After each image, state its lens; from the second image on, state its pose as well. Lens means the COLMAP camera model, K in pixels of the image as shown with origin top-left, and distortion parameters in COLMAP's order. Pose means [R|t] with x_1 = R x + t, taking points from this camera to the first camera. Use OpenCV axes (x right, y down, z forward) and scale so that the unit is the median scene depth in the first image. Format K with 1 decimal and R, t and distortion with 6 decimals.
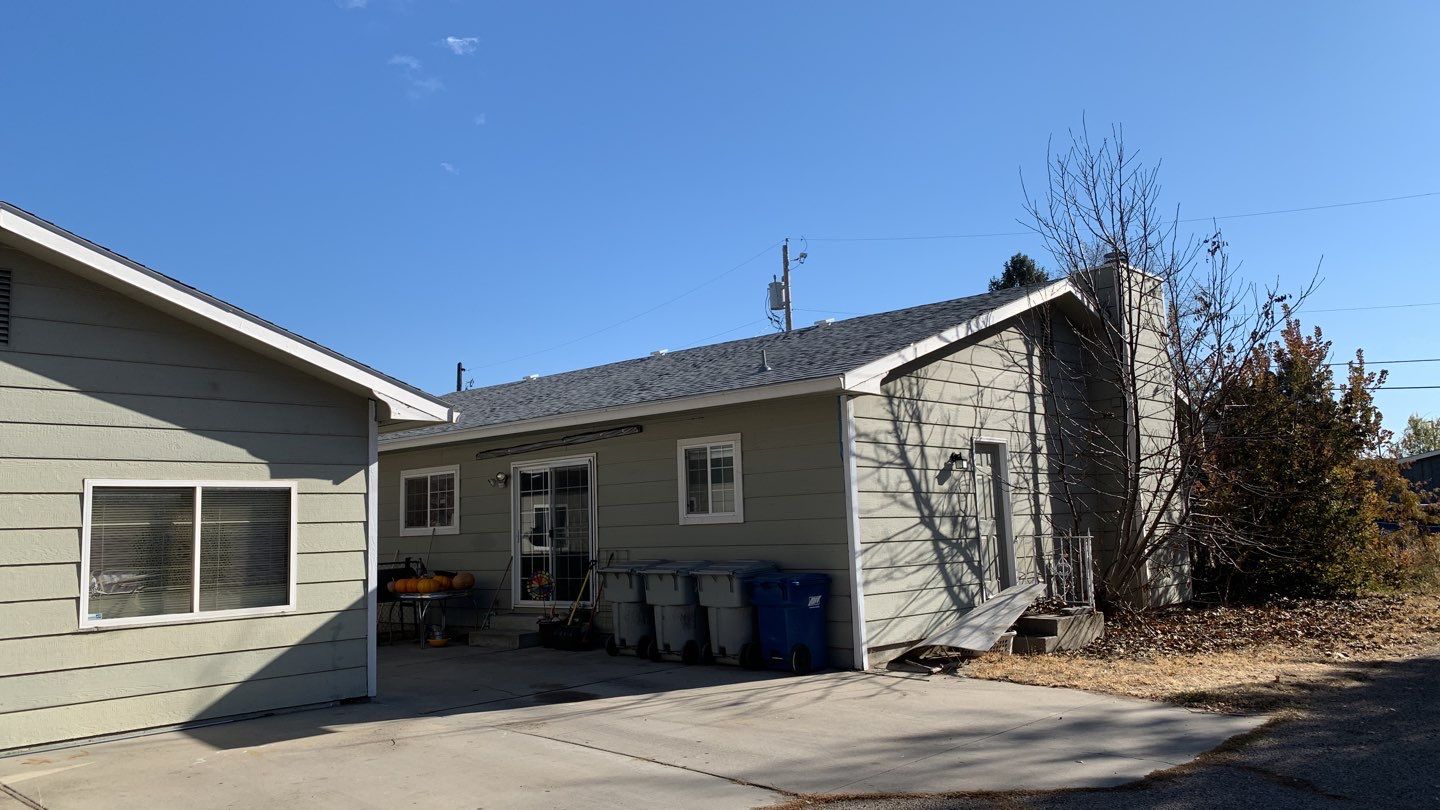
lens RADIAL K [[1104.3, 0, 719.5], [0, 1104.3, 391.6], [0, 0, 1]] dist [0.026543, -0.032256]
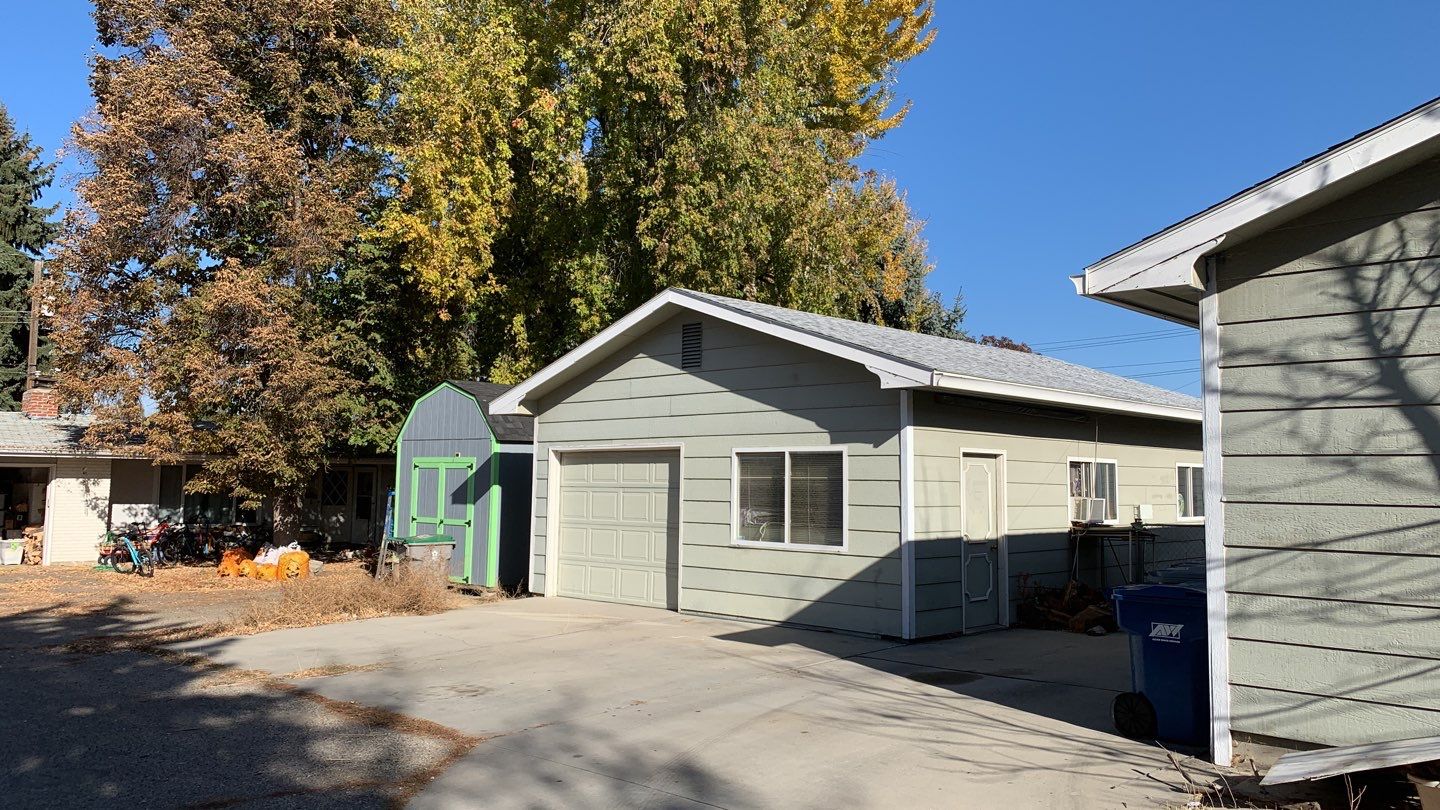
lens RADIAL K [[1104.3, 0, 722.7], [0, 1104.3, 396.9], [0, 0, 1]] dist [0.026543, -0.032256]
pose [[-0.025613, -0.043752, -0.998714, 0.703186], [0.114389, 0.992352, -0.046407, 0.057731], [0.993106, -0.115430, -0.020412, 0.756551]]
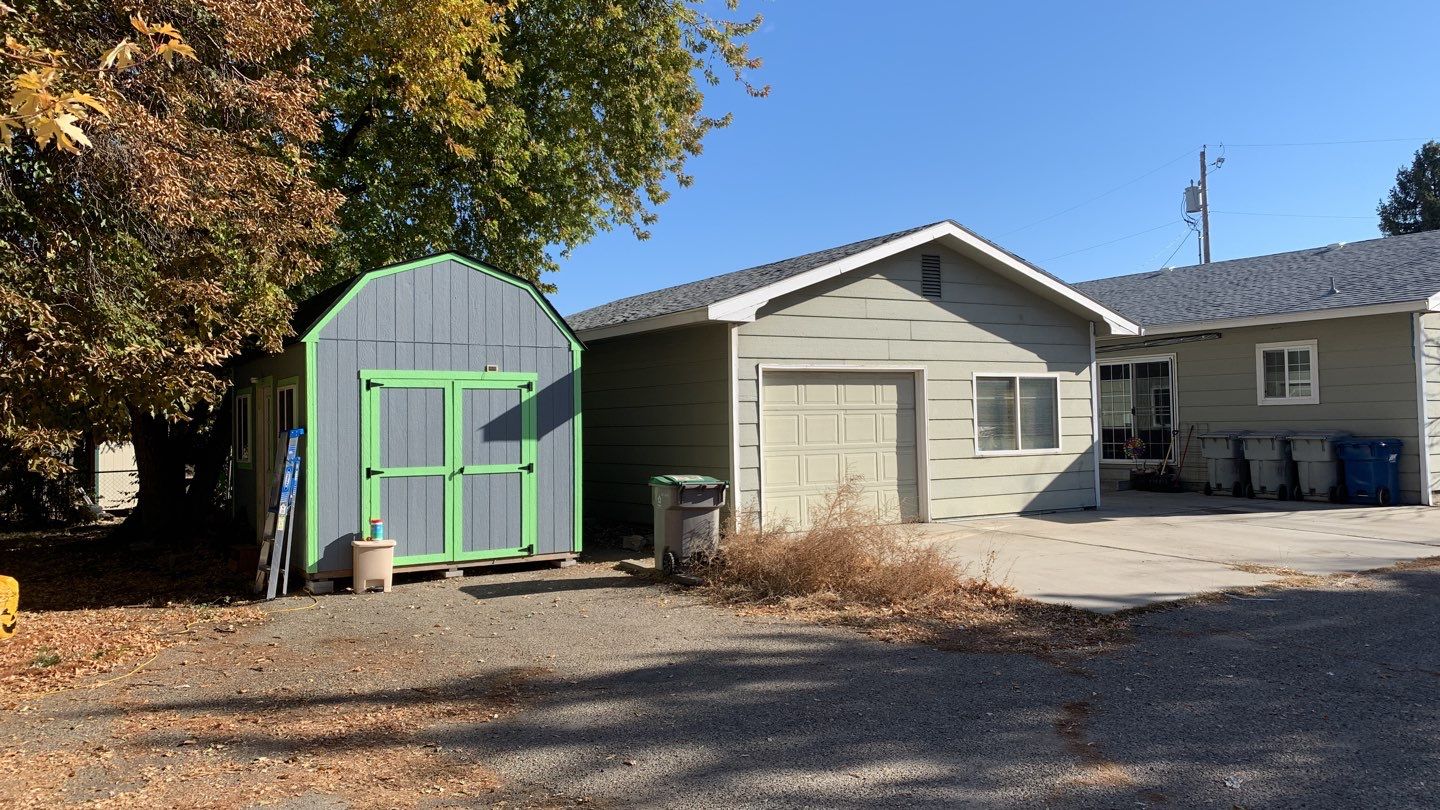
lens RADIAL K [[1104.3, 0, 724.4], [0, 1104.3, 396.8], [0, 0, 1]] dist [0.026543, -0.032256]
pose [[0.963705, 0.006832, -0.266883, -0.356045], [0.020393, 0.994868, 0.099105, -0.047812], [0.266190, -0.100951, 0.958620, -0.588313]]
